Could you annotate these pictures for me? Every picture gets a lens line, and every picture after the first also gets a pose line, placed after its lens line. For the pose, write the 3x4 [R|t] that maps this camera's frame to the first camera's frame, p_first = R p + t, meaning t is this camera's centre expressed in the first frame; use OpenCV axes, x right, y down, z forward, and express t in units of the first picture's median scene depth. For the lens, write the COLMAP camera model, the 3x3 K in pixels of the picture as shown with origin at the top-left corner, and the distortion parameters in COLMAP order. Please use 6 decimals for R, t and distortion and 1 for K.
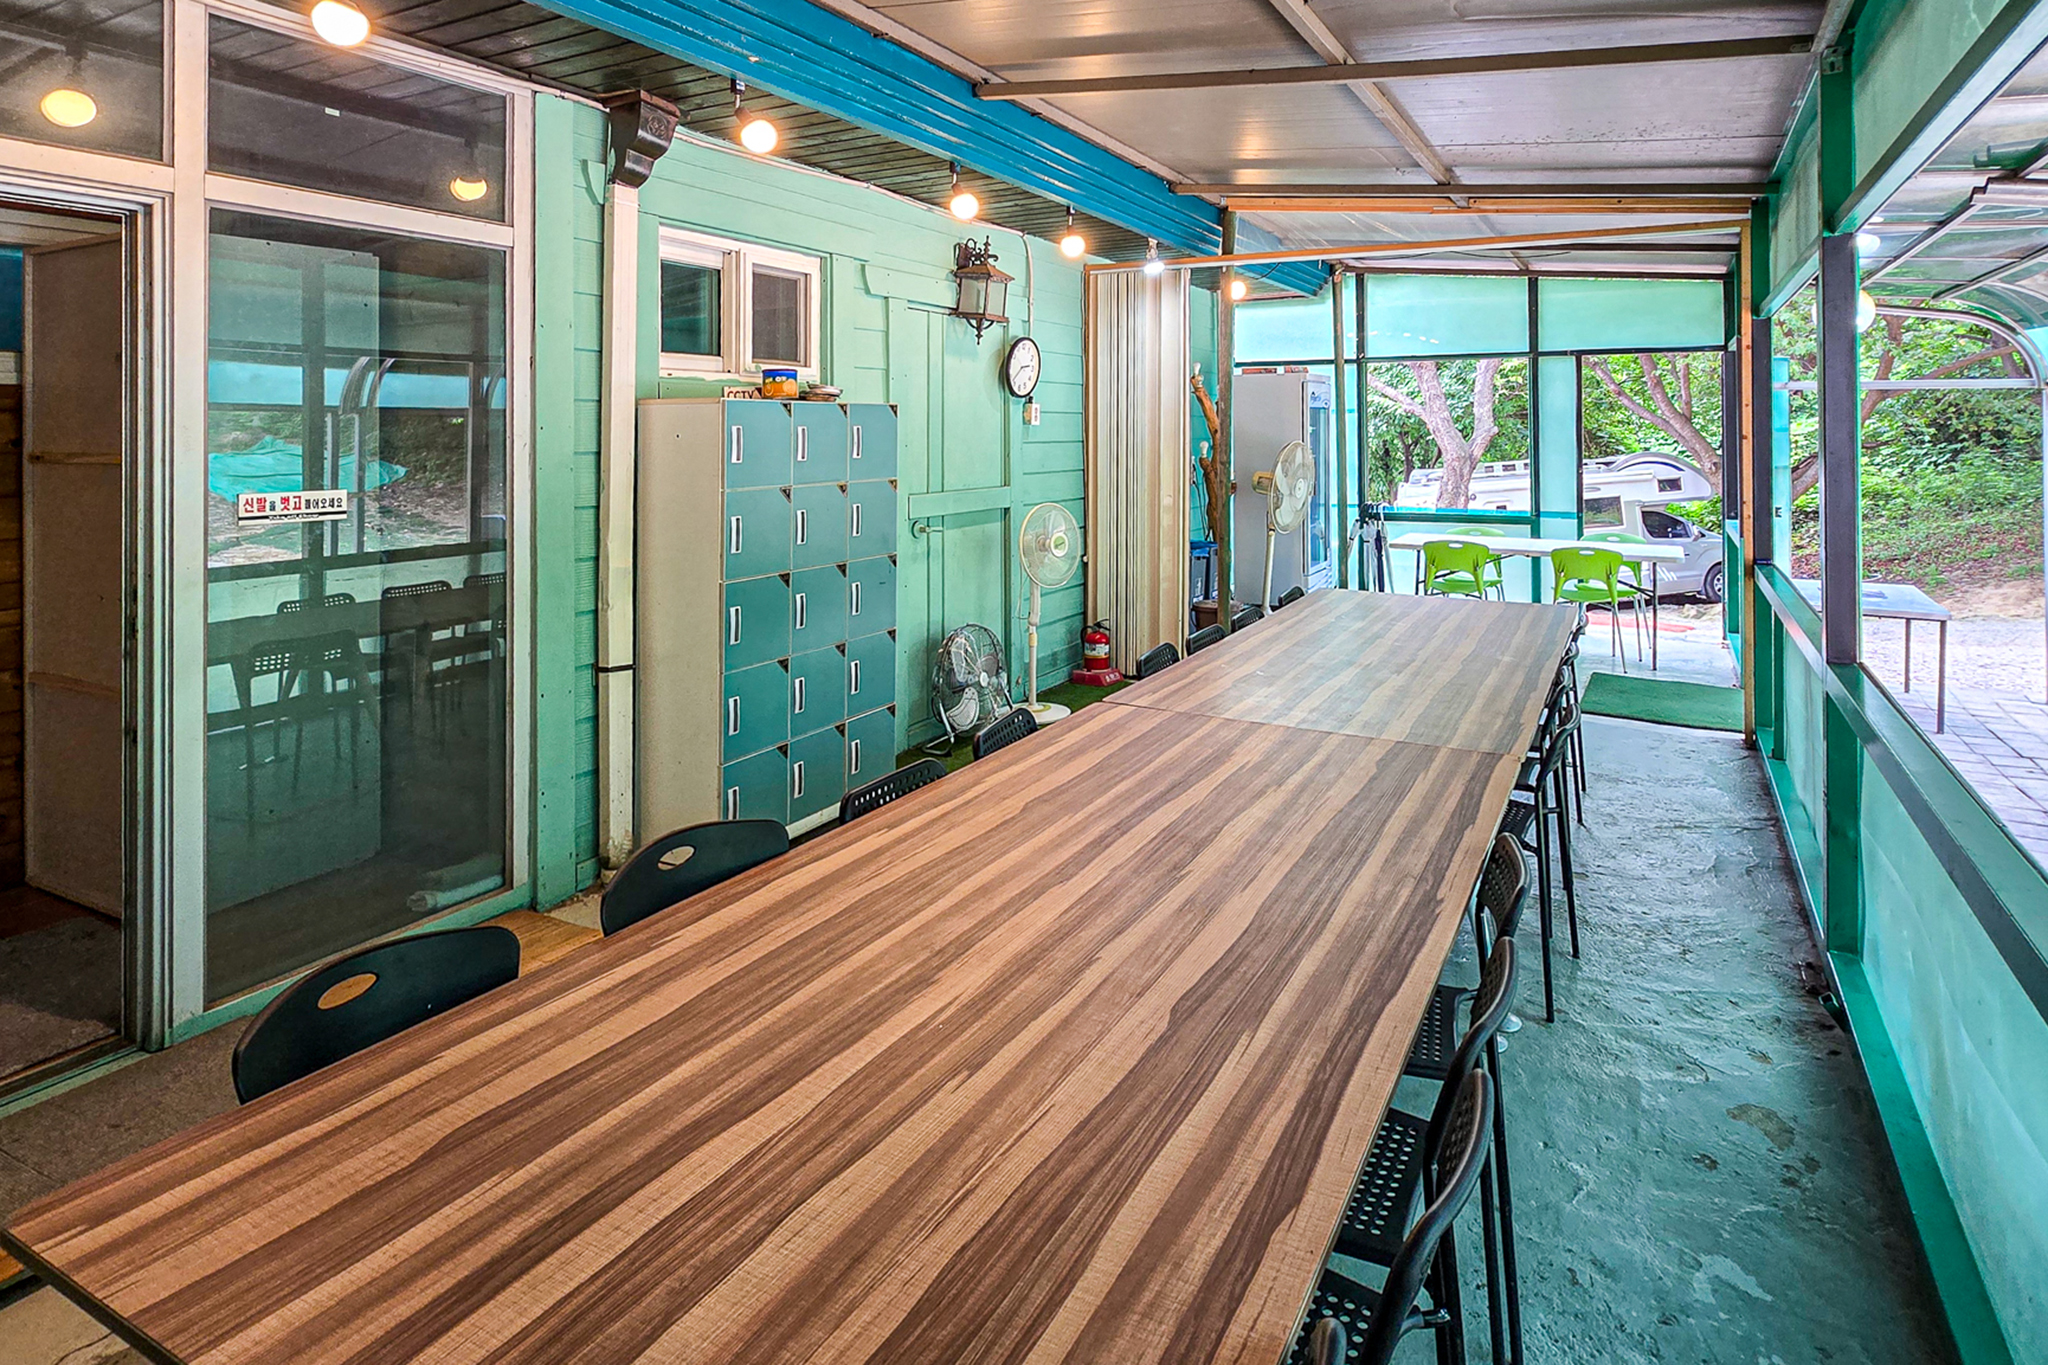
lens RADIAL K [[989.6, 0, 1020.7], [0, 989.6, 435.1], [0, 0, 1]] dist [0.000858, -0.000284]
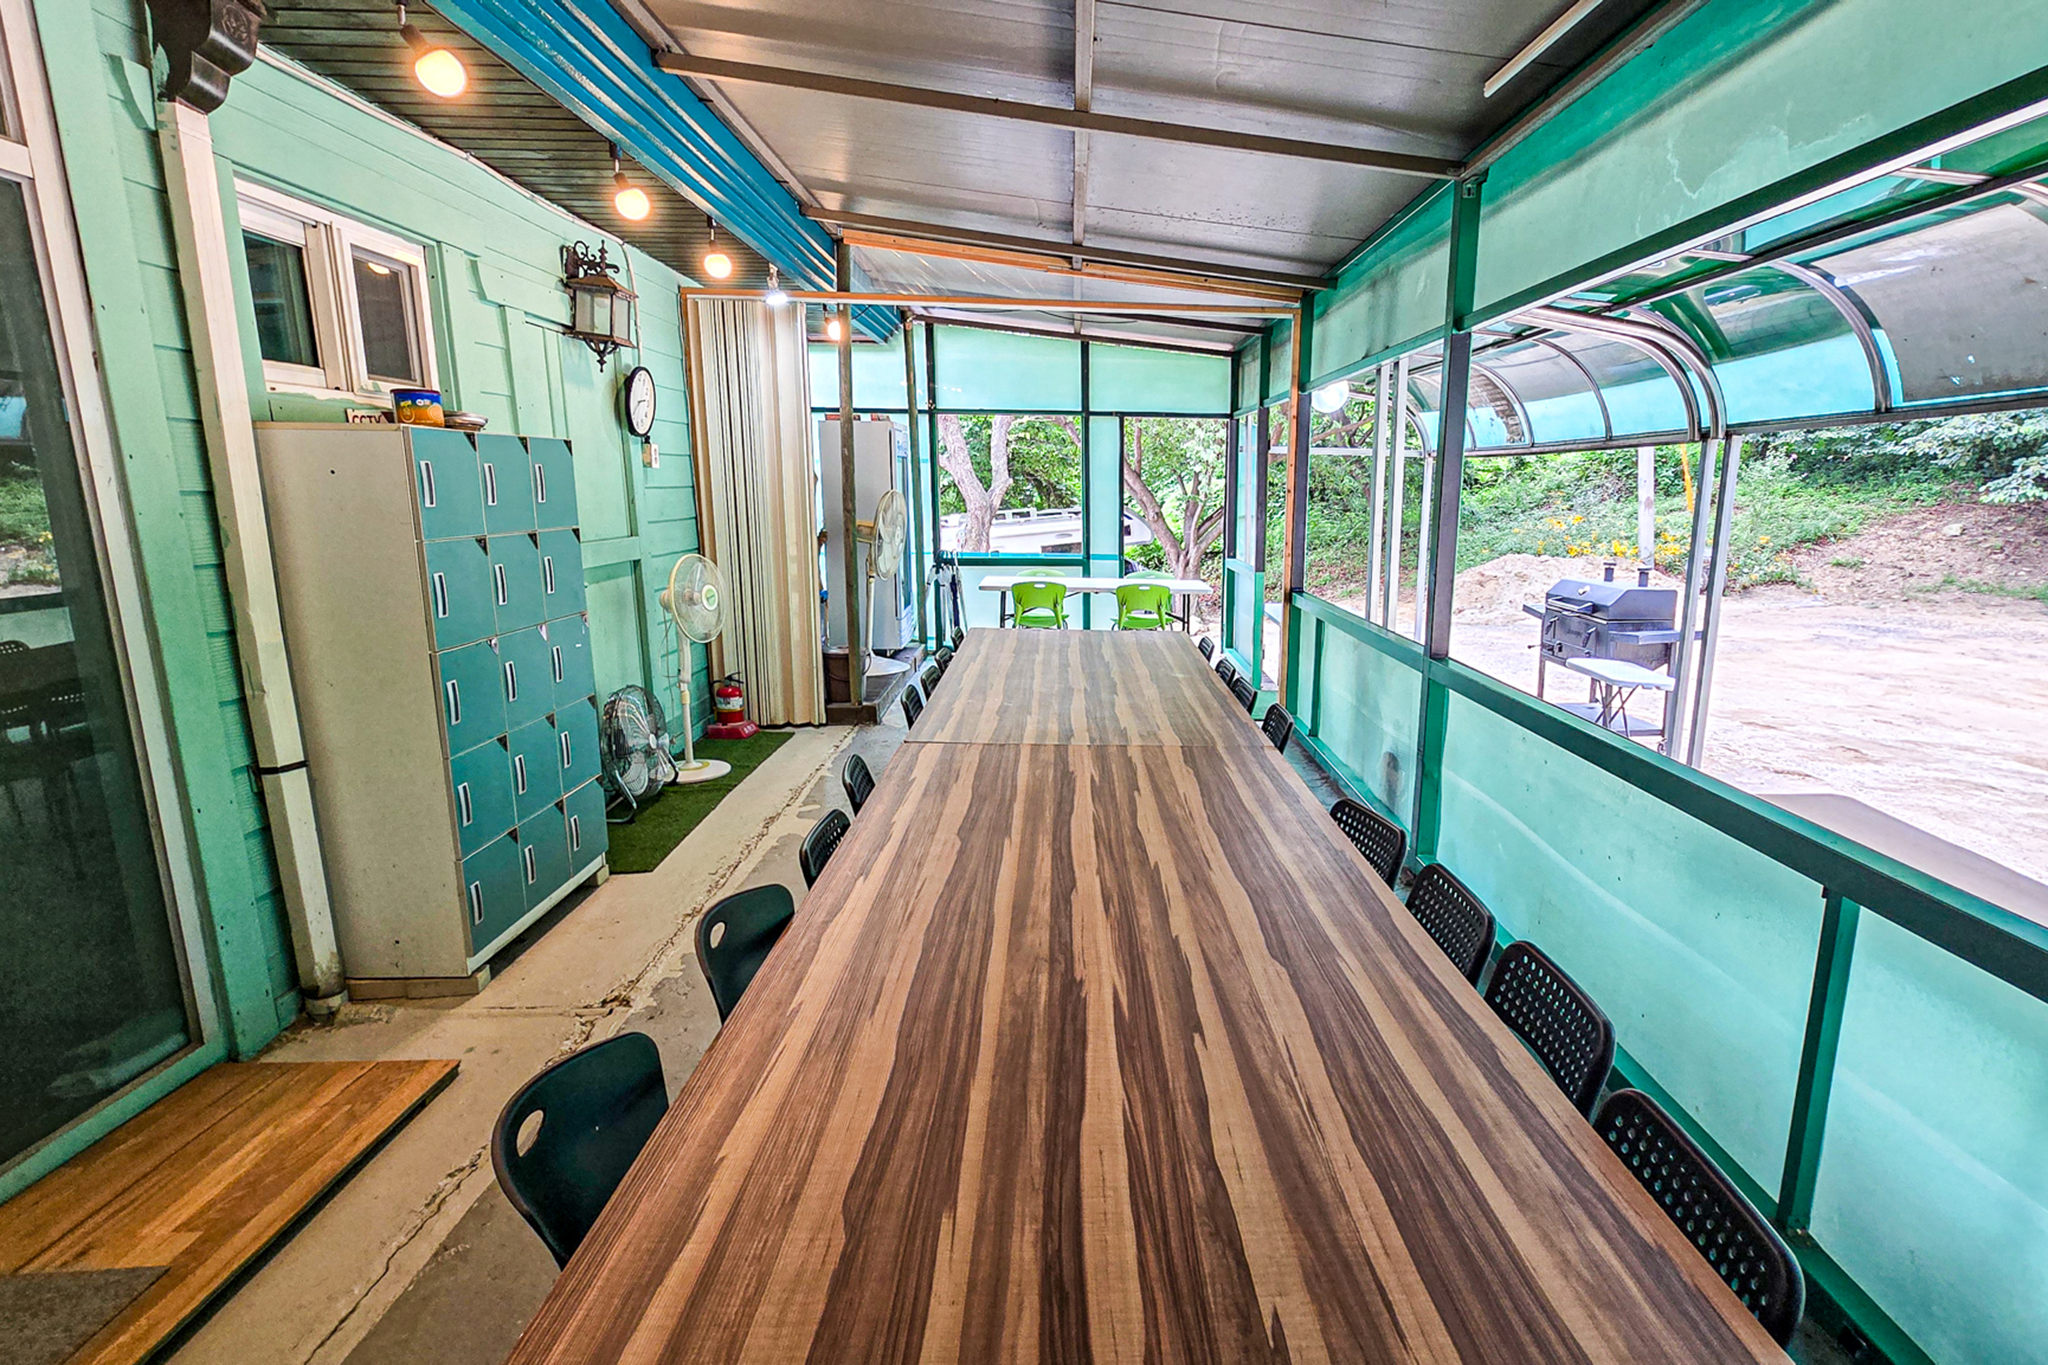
lens RADIAL K [[980.5, 0, 1024.0], [0, 980.5, 682.5], [0, 0, 1]] dist [-0.001970, -0.001019]
pose [[0.887426, -0.076350, 0.454583, -0.123218], [-0.015596, 0.980649, 0.195152, 0.002366], [-0.460686, -0.180273, 0.869063, 0.026160]]
